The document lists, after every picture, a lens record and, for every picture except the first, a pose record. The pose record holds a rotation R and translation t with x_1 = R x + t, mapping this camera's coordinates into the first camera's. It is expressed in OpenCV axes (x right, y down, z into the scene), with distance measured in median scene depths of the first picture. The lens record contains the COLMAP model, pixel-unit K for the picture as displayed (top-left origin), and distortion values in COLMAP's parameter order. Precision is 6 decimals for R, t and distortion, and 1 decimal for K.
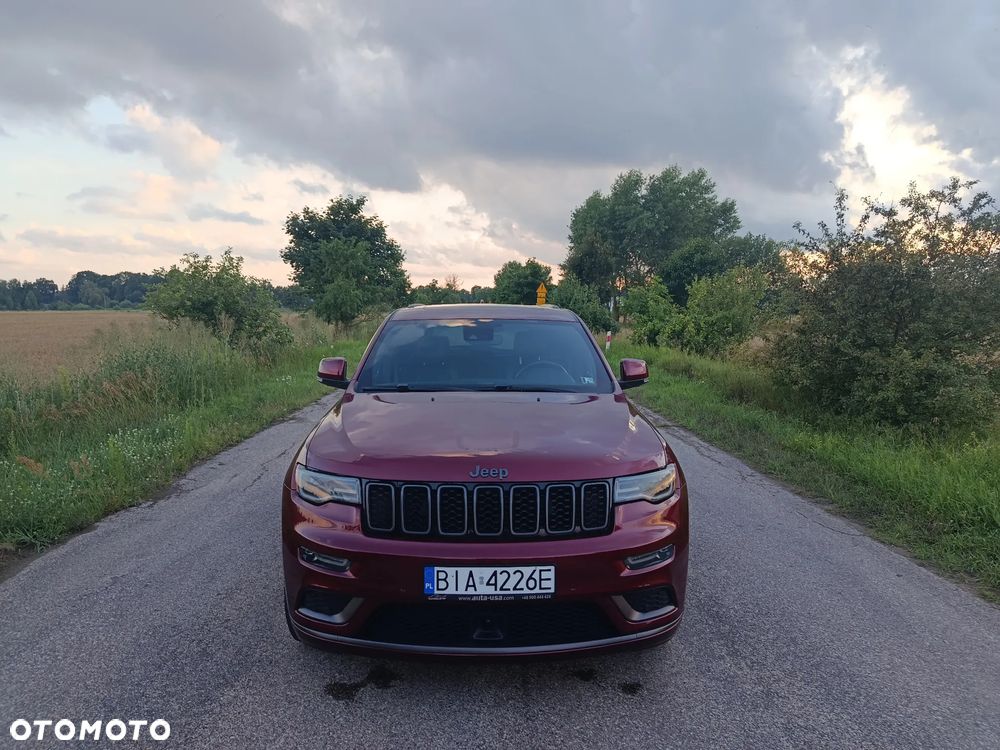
lens RADIAL K [[700.4, 0, 498.2], [0, 700.4, 379.6], [0, 0, 1]] dist [0.045066, -0.082423]
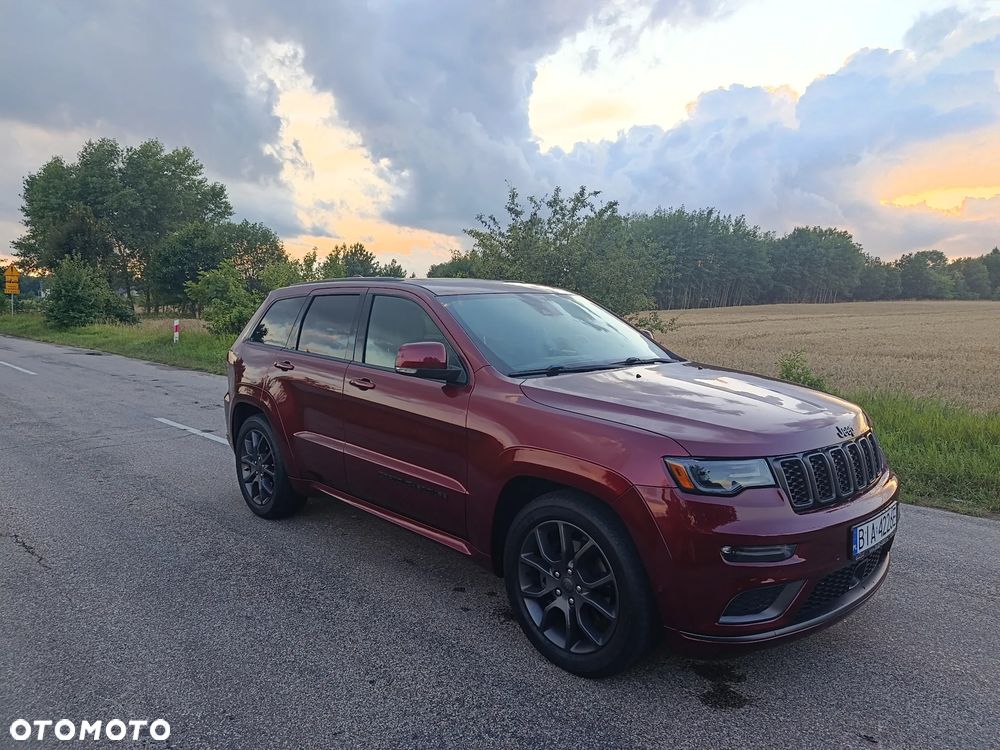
lens RADIAL K [[706.1, 0, 500.0], [0, 706.1, 375.0], [0, 0, 1]] dist [-0.000437, -0.007096]
pose [[0.739877, -0.075075, 0.668540, -0.140154], [0.069387, 0.996970, 0.035166, -0.003357], [-0.669155, 0.020369, 0.742844, 0.070994]]
